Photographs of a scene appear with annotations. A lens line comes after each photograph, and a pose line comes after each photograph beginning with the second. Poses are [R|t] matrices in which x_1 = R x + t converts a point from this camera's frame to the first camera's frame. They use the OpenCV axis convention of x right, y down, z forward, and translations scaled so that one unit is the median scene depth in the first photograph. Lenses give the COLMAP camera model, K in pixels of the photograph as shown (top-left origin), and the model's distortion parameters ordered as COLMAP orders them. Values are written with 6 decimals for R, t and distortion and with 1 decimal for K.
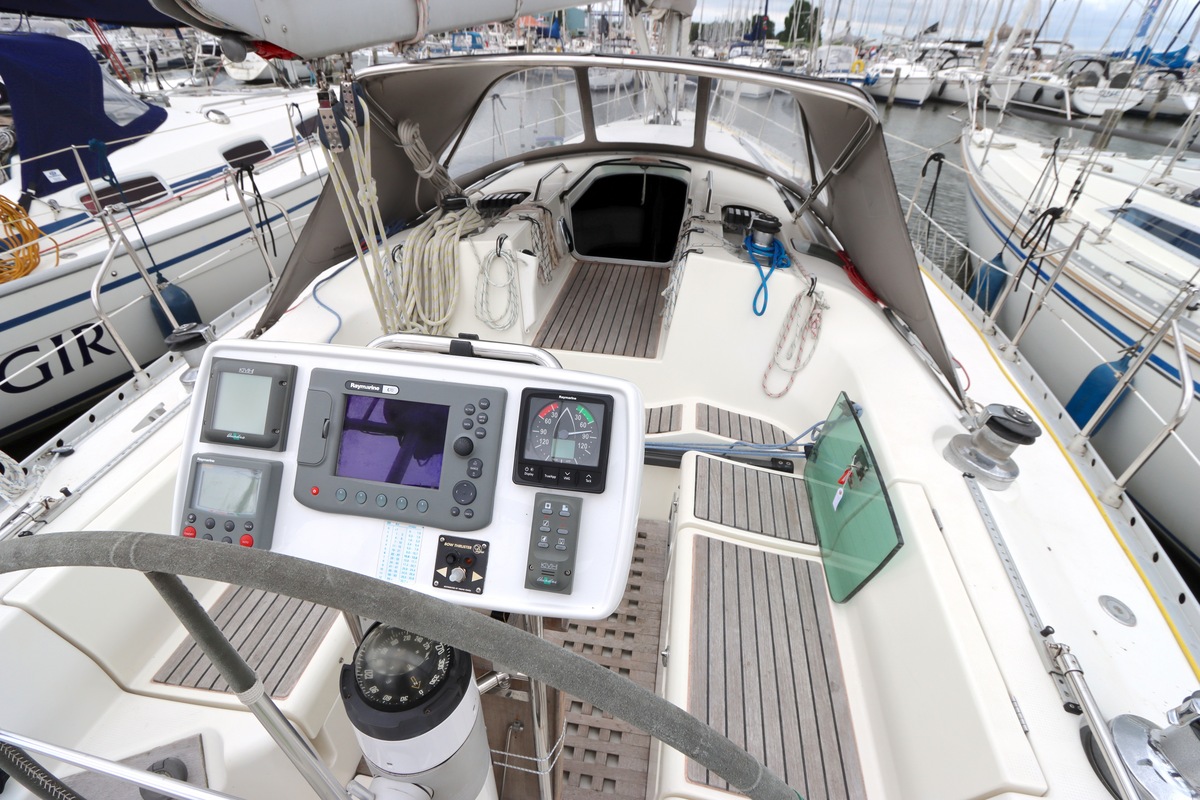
lens RADIAL K [[563.0, 0, 600.0], [0, 563.0, 400.0], [0, 0, 1]] dist [-0.017602, 0.000499]
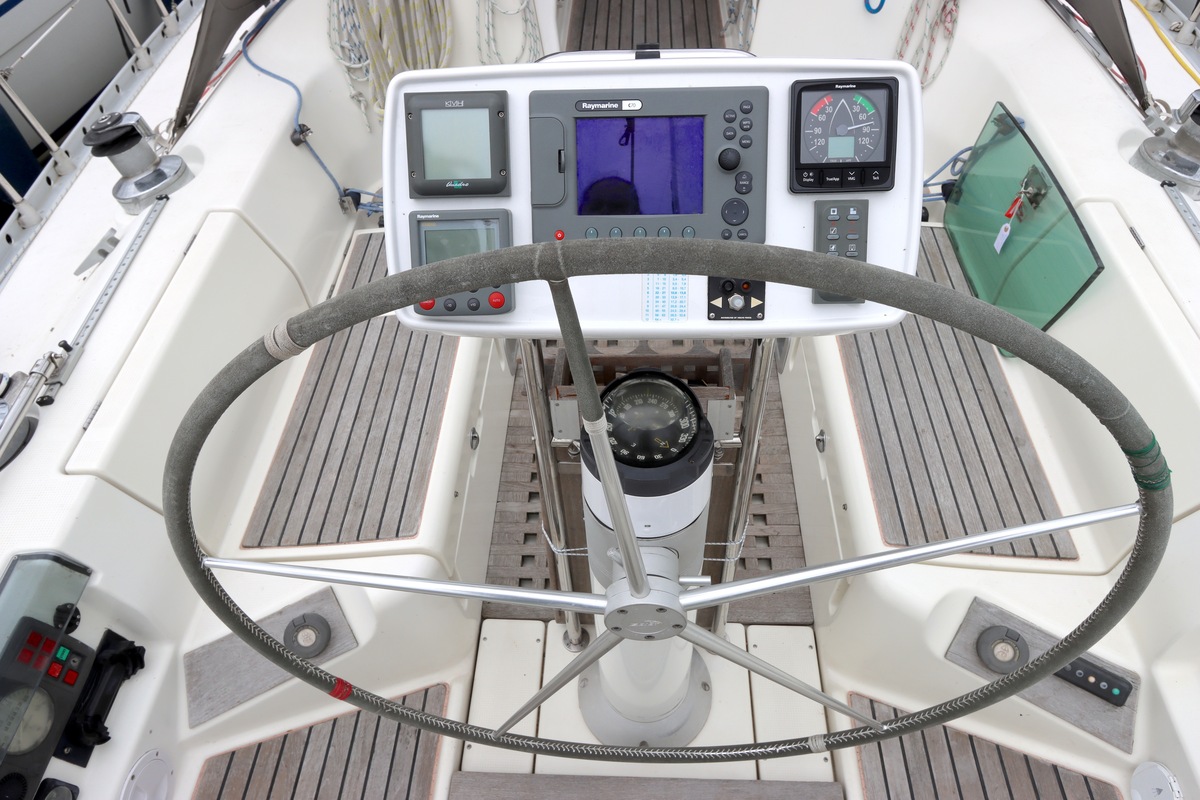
lens RADIAL K [[785.3, 0, 600.0], [0, 785.3, 400.0], [0, 0, 1]] dist [-0.010123, 0.003797]
pose [[0.990210, -0.135283, 0.034390, -0.278649], [0.122563, 0.960559, 0.249610, 0.058608], [-0.066801, -0.242951, 0.967736, -0.144557]]
